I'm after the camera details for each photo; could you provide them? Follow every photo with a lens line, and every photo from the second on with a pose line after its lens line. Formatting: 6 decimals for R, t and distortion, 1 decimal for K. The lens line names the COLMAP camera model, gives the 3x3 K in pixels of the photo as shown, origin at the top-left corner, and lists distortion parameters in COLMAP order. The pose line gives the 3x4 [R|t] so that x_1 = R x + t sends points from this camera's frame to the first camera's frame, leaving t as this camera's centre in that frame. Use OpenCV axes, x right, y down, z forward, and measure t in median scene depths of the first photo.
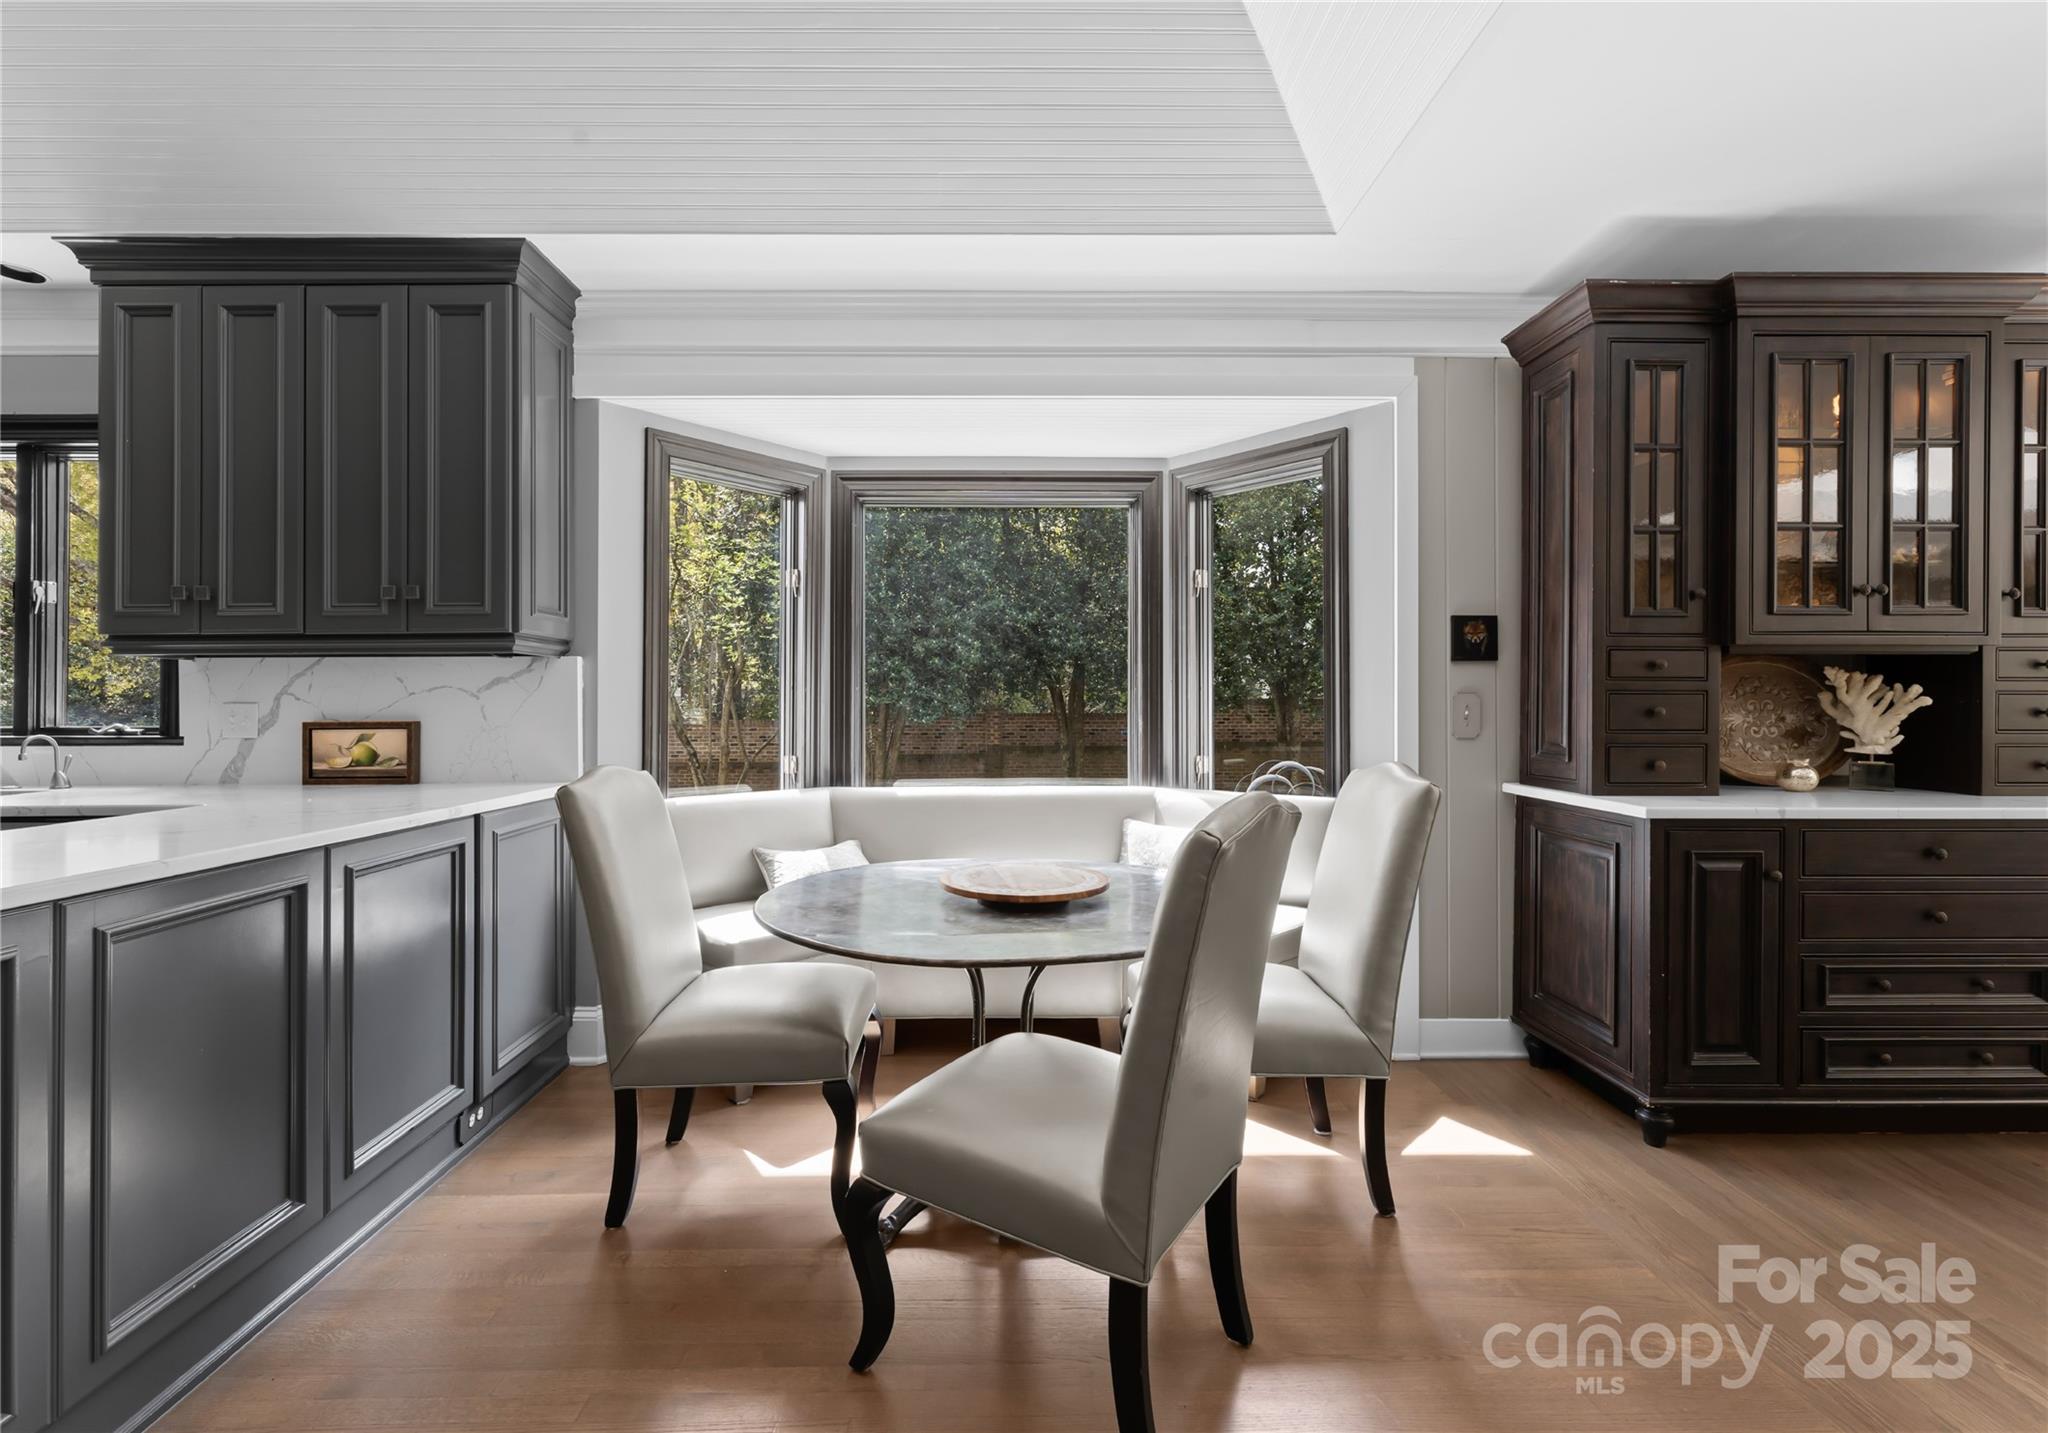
lens RADIAL K [[880.0, 0, 1018.8], [0, 880.0, 708.6], [0, 0, 1]] dist [-0.001898, -0.000322]
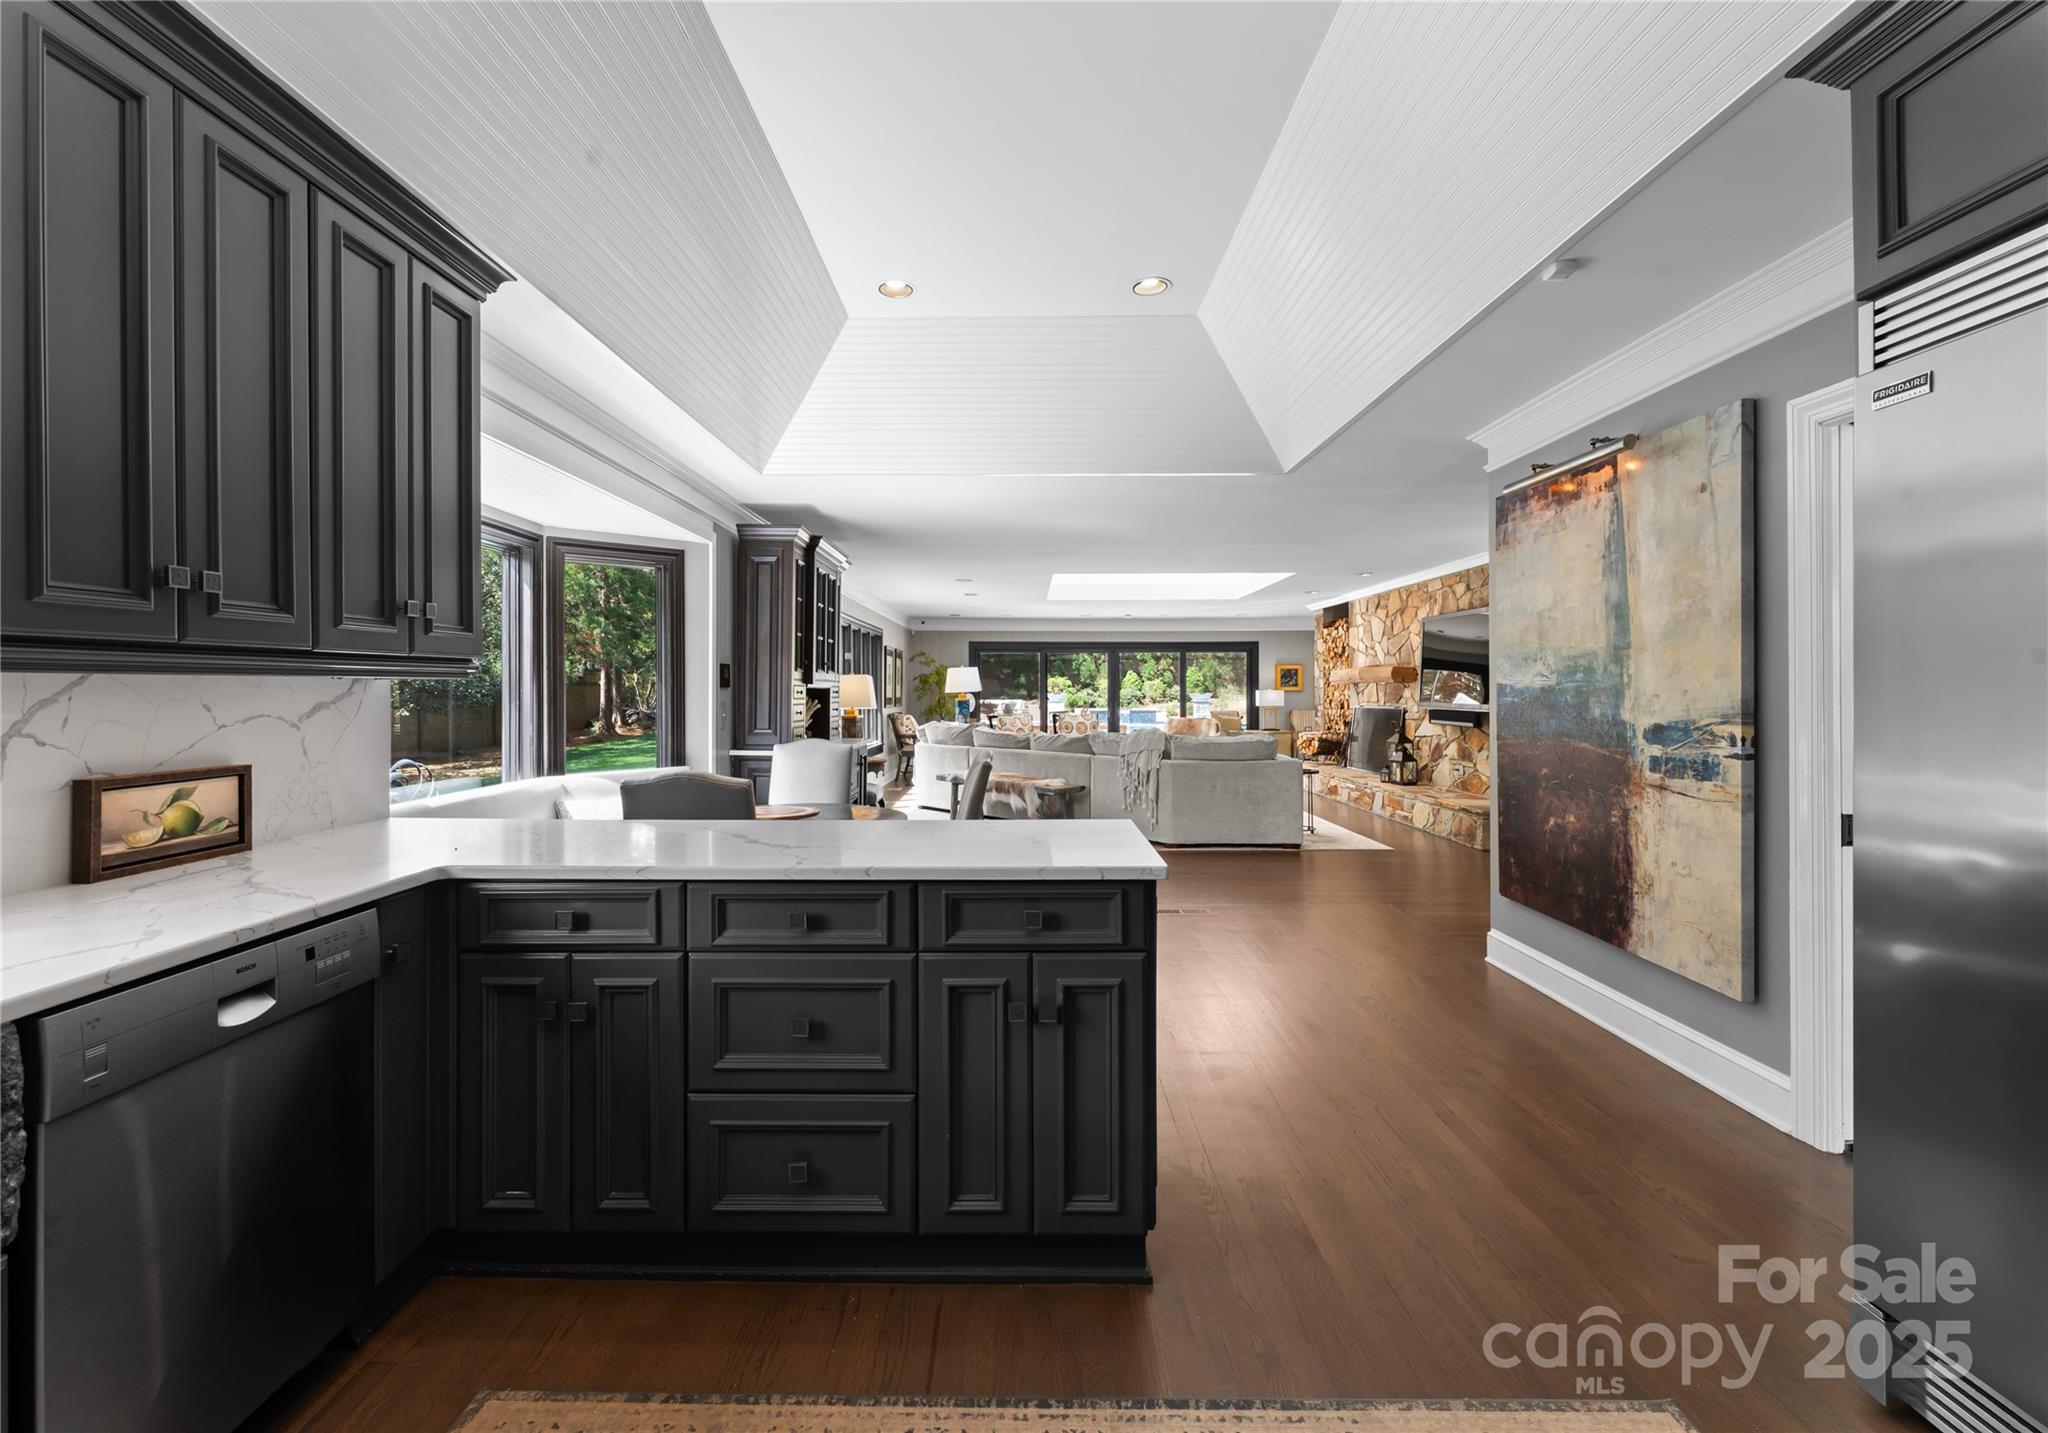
lens RADIAL K [[880.0, 0, 1018.8], [0, 880.0, 708.6], [0, 0, 1]] dist [-0.001898, -0.000322]
pose [[0.007922, -0.018984, 0.999788, -1.410154], [0.006252, 0.999801, 0.018934, -0.041527], [-0.999949, 0.006101, 0.008039, 0.351865]]
